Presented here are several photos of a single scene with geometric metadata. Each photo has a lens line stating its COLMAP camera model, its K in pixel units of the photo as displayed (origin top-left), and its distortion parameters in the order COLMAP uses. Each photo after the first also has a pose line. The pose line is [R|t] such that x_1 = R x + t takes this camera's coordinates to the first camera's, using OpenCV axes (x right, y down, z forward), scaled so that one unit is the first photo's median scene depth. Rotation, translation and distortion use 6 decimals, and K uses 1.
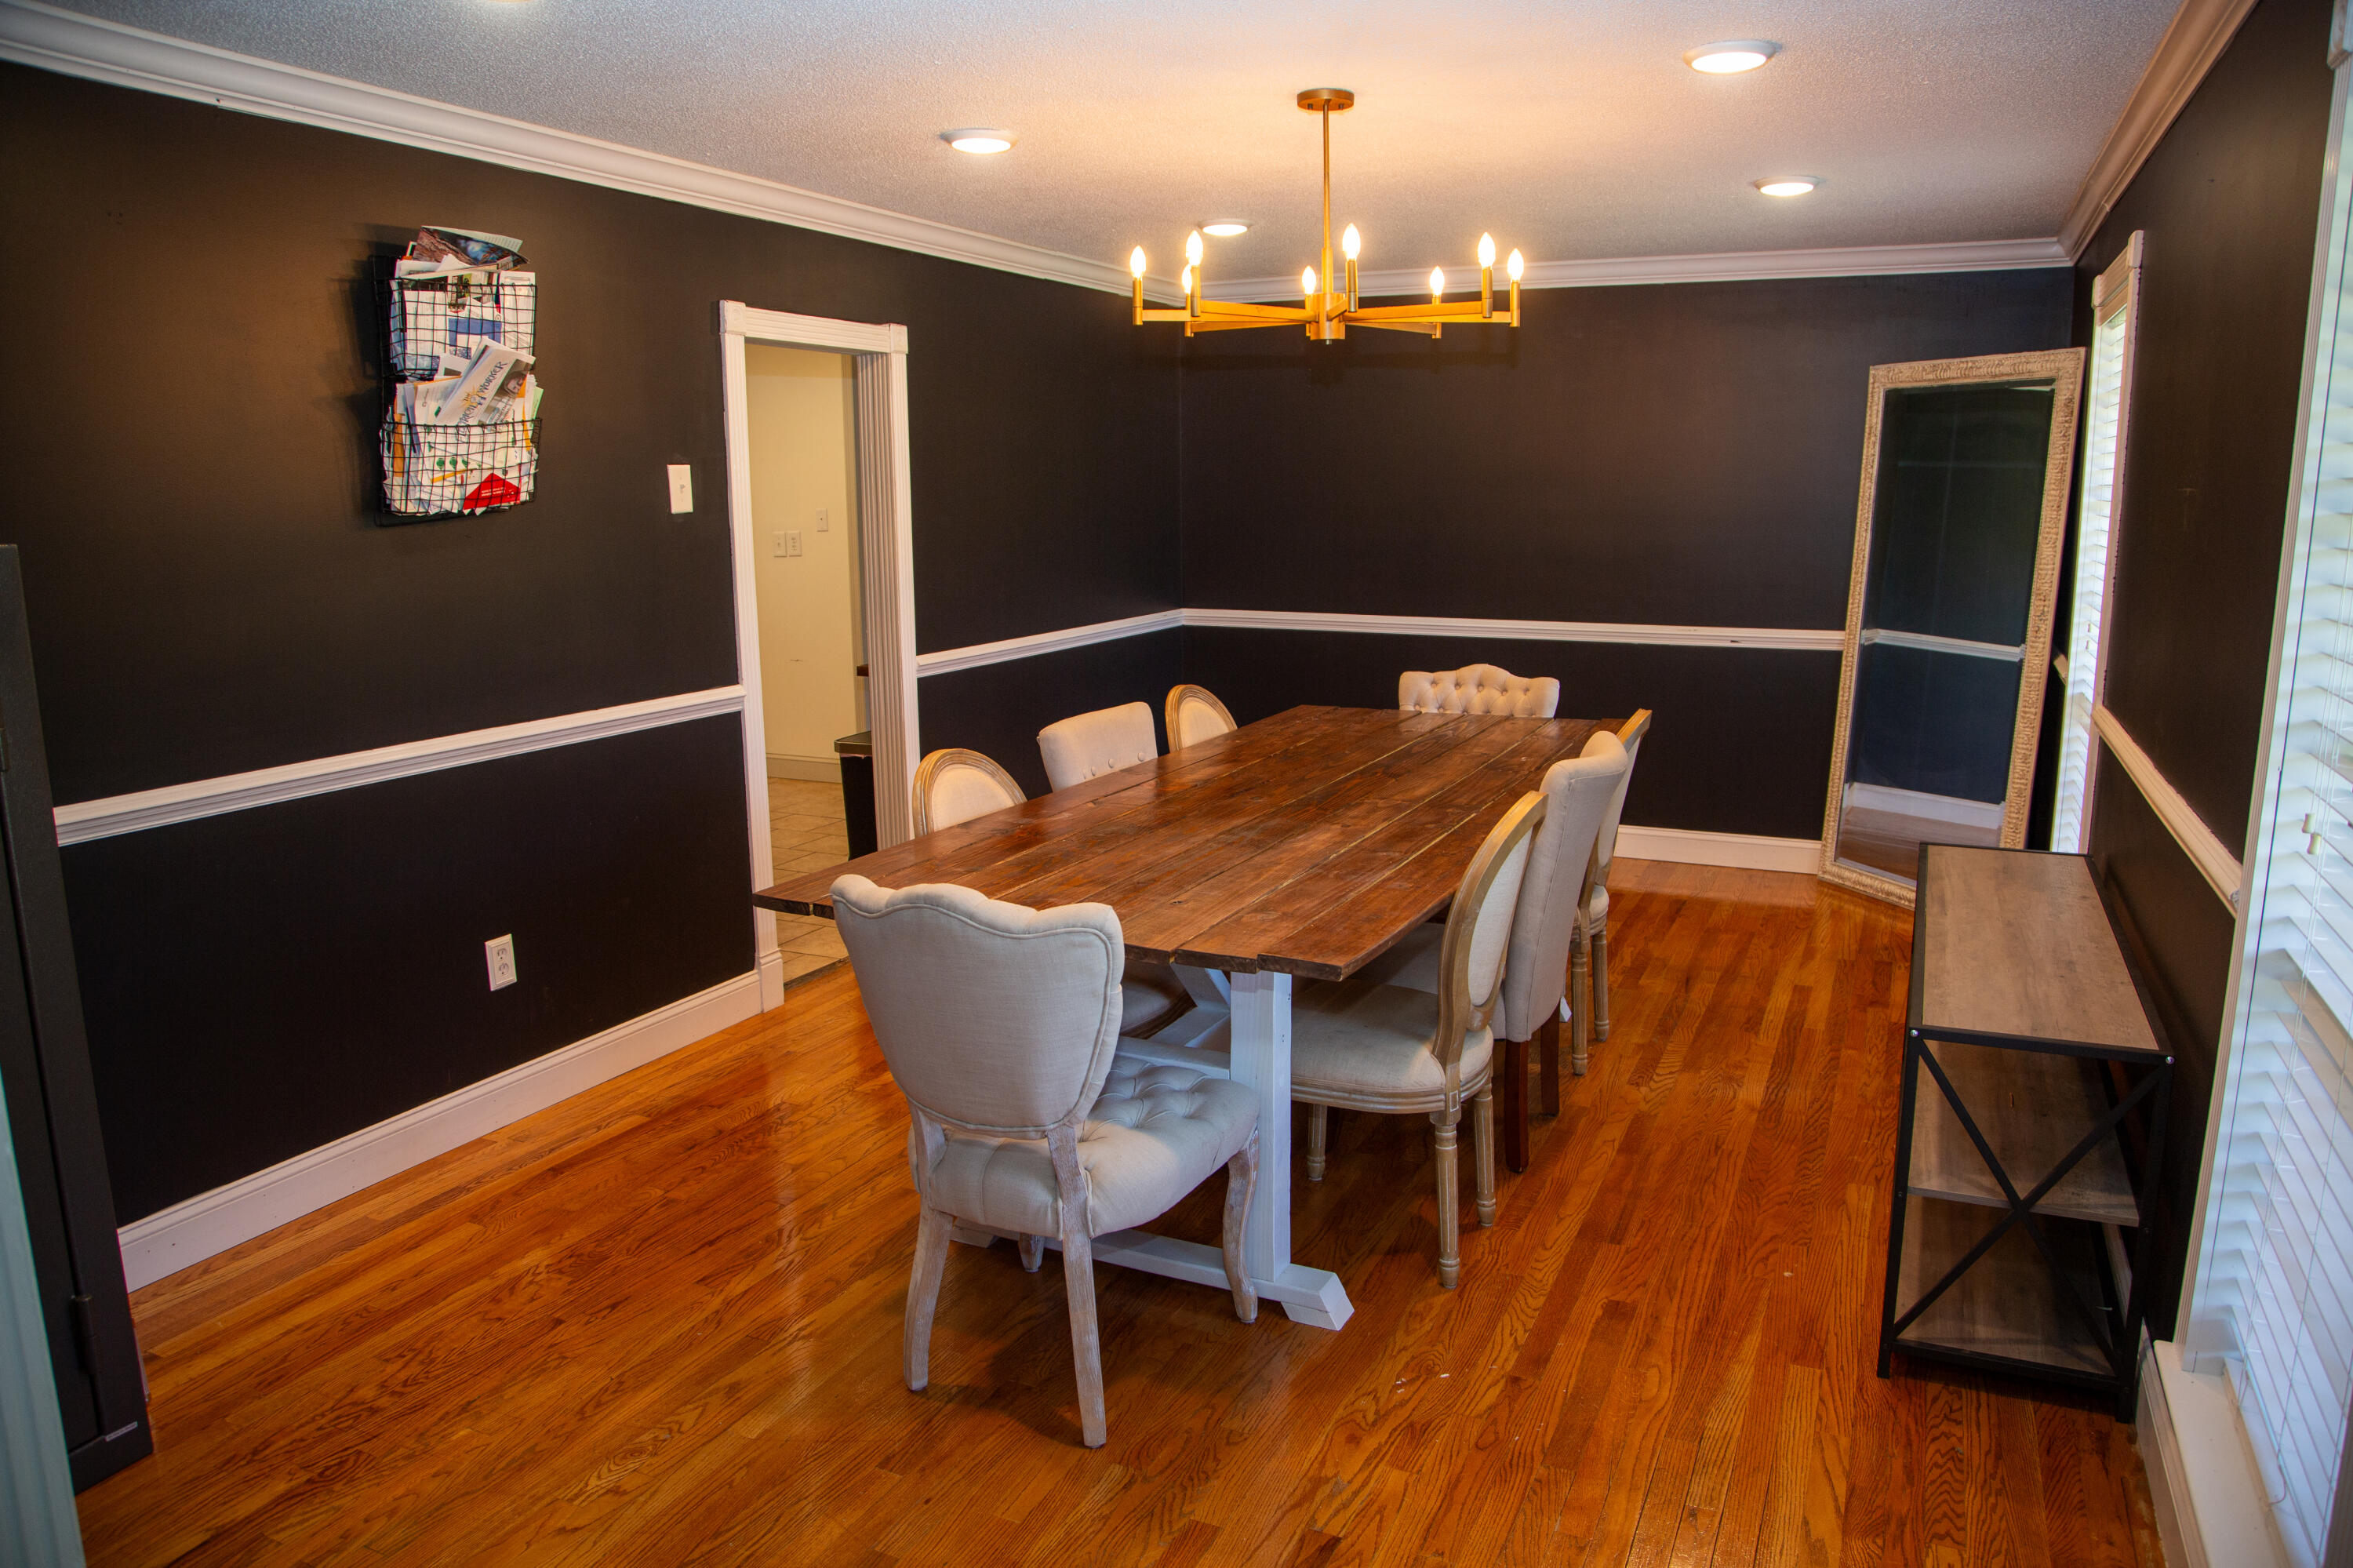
lens RADIAL K [[1599.1, 0, 1176.5], [0, 1599.1, 784.0], [0, 0, 1]] dist [-0.117723, 0.001132]
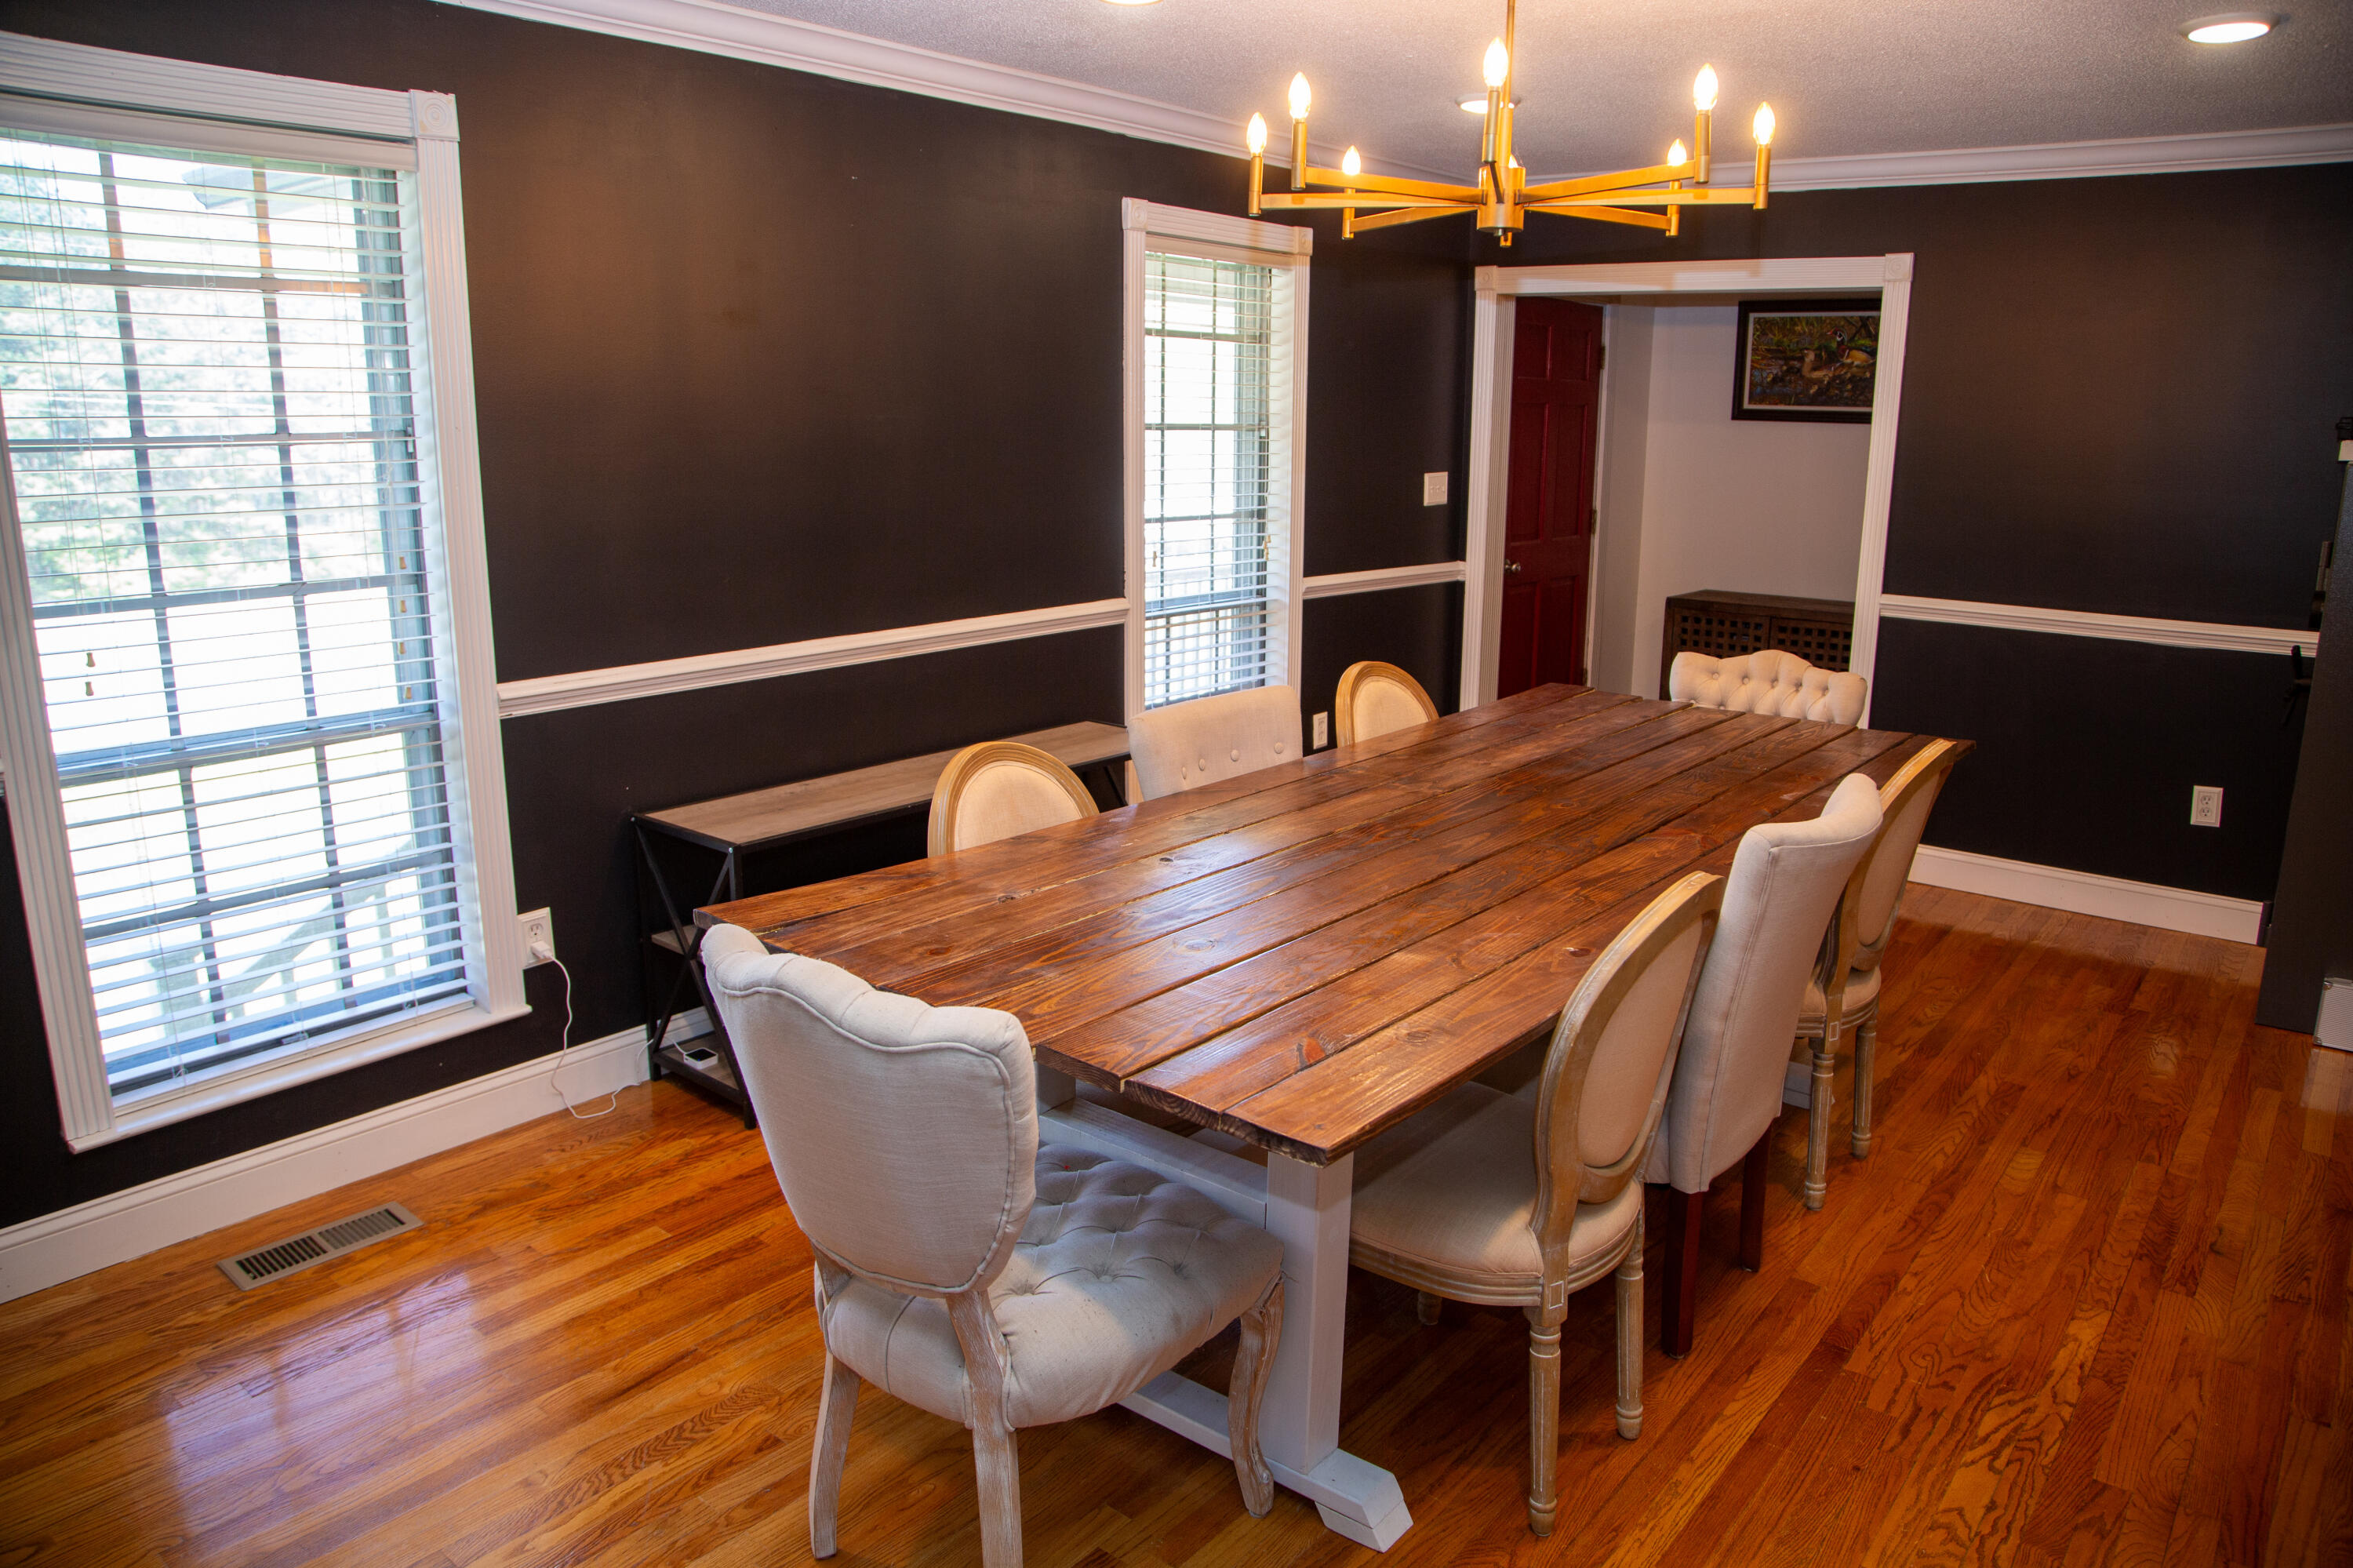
lens RADIAL K [[1599.1, 0, 1176.5], [0, 1599.1, 784.0], [0, 0, 1]] dist [-0.117723, 0.001132]
pose [[0.971336, 0.071631, -0.226662, 0.135069], [-0.061760, 0.996820, 0.050355, -0.048294], [0.229548, -0.034913, 0.972671, 0.237306]]
